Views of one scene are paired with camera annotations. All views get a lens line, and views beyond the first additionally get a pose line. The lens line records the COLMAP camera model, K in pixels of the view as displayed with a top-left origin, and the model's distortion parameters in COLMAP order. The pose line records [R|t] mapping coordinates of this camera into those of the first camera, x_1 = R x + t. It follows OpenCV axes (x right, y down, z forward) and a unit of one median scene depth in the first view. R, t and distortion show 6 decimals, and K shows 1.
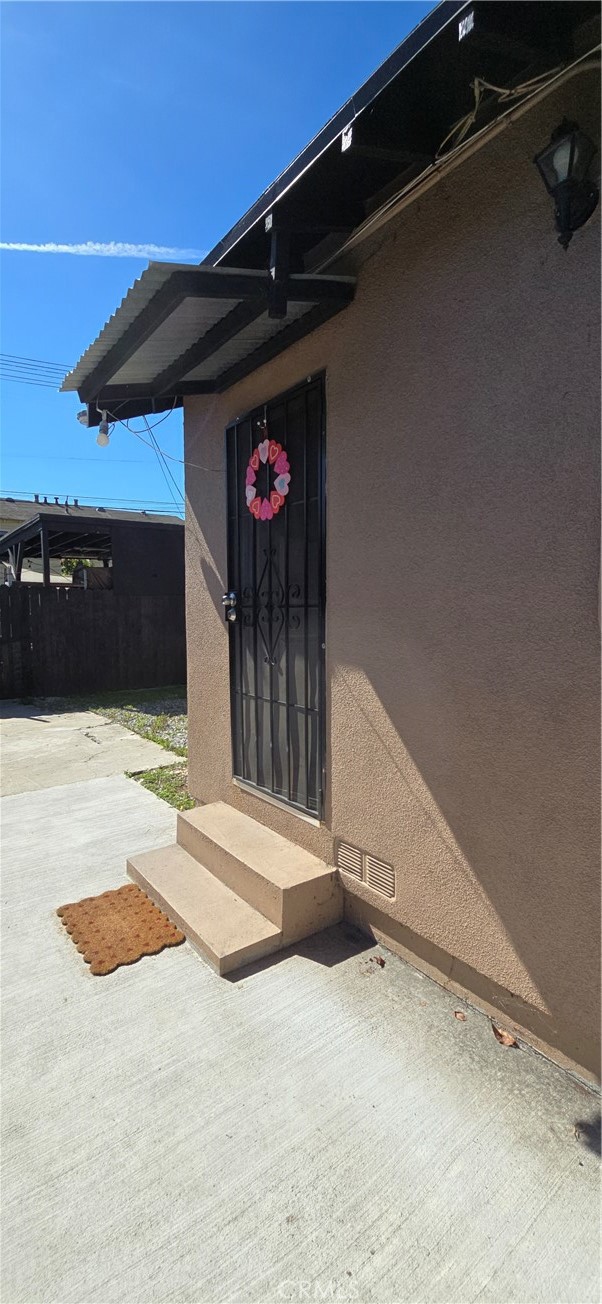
lens RADIAL K [[538.2, 0, 297.2], [0, 538.2, 660.1], [0, 0, 1]] dist [0.000815, -0.001019]
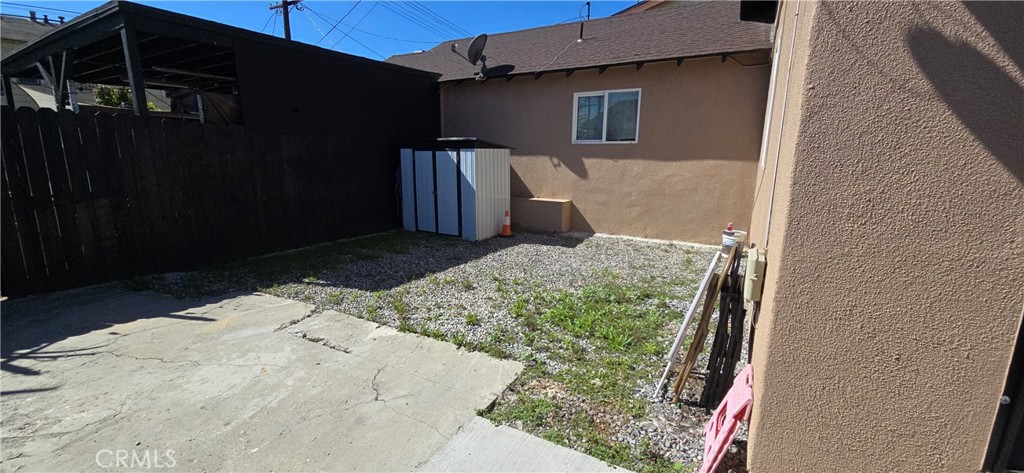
lens RADIAL K [[422.6, 0, 509.3], [0, 422.6, 253.3], [0, 0, 1]] dist [0.000815, -0.001019]
pose [[0.924850, -0.078470, 0.372148, -0.247835], [0.032149, 0.991112, 0.129087, -0.017615], [-0.378970, -0.107422, 0.919153, 0.309896]]
